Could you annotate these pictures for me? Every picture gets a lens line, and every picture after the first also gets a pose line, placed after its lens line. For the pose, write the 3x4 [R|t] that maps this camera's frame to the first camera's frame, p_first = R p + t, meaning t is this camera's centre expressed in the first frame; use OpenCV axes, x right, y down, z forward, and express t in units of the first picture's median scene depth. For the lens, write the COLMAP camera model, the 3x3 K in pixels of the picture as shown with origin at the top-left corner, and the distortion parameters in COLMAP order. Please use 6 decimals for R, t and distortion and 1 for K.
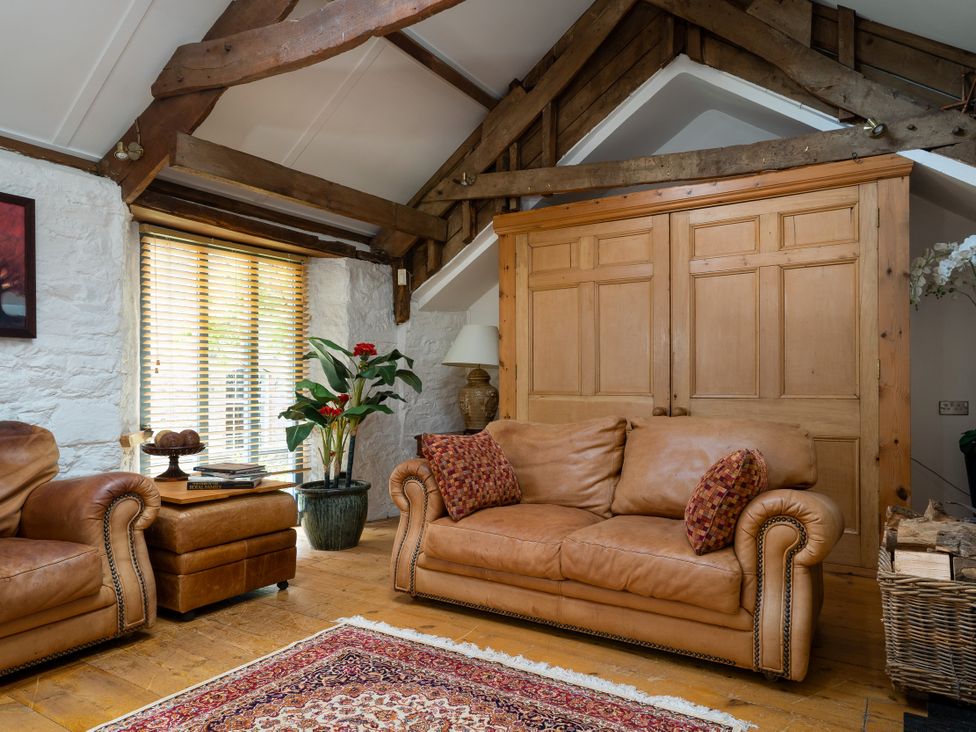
lens RADIAL K [[644.7, 0, 487.5], [0, 644.7, 386.5], [0, 0, 1]] dist [-0.002751, -0.000972]
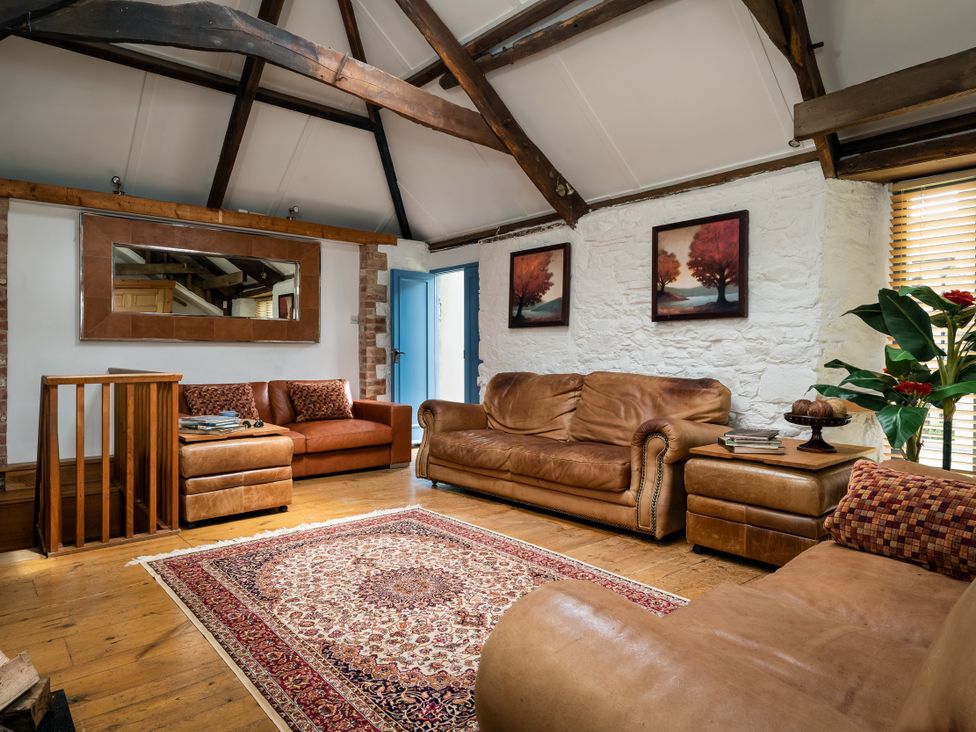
lens RADIAL K [[619.5, 0, 488.0], [0, 619.5, 366.0], [0, 0, 1]] dist [-0.001897, 0.000471]
pose [[-0.290113, 0.015338, -0.956869, 0.638509], [-0.002363, 0.999857, 0.016743, 0.004666], [0.956989, 0.007118, -0.290035, 0.853027]]
